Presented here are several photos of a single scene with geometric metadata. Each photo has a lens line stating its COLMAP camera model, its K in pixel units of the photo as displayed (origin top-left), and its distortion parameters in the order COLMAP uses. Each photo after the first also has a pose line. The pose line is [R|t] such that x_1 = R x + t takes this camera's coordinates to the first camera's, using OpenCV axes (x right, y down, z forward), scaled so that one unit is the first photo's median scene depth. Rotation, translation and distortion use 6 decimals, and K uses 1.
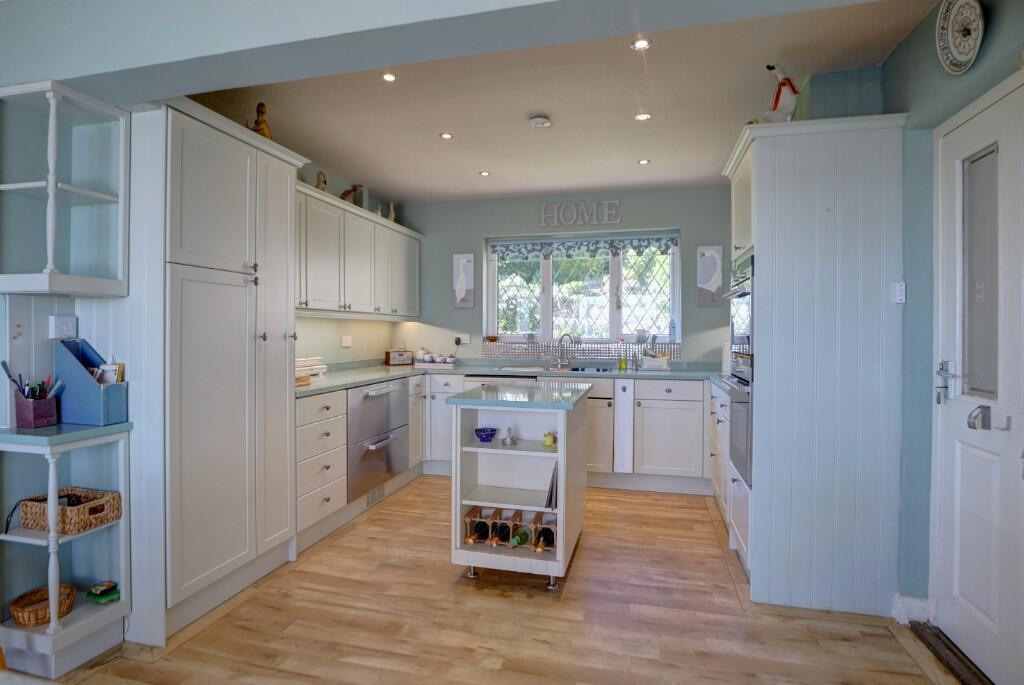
lens RADIAL K [[514.3, 0, 512.0], [0, 514.3, 342.5], [0, 0, 1]] dist [-0.036026, 0.013616]
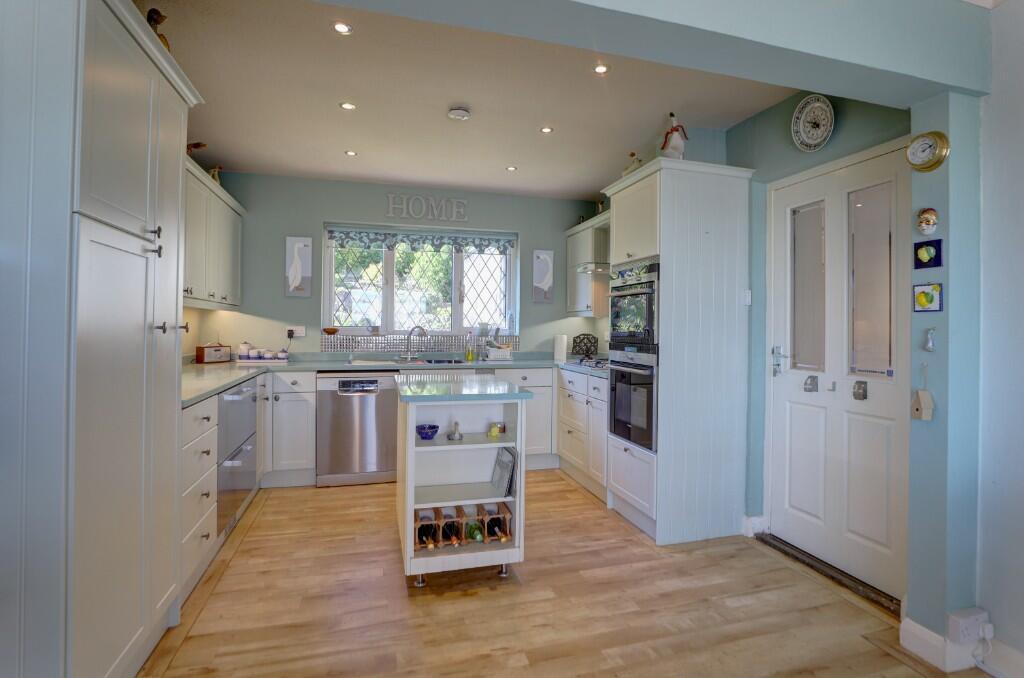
lens RADIAL K [[494.7, 0, 511.6], [0, 494.7, 330.8], [0, 0, 1]] dist [-0.041522, 0.018475]
pose [[0.864683, 0.001190, 0.502316, -0.343074], [0.003678, 0.999955, -0.008699, 0.001167], [-0.502304, 0.009369, 0.864640, 0.121893]]
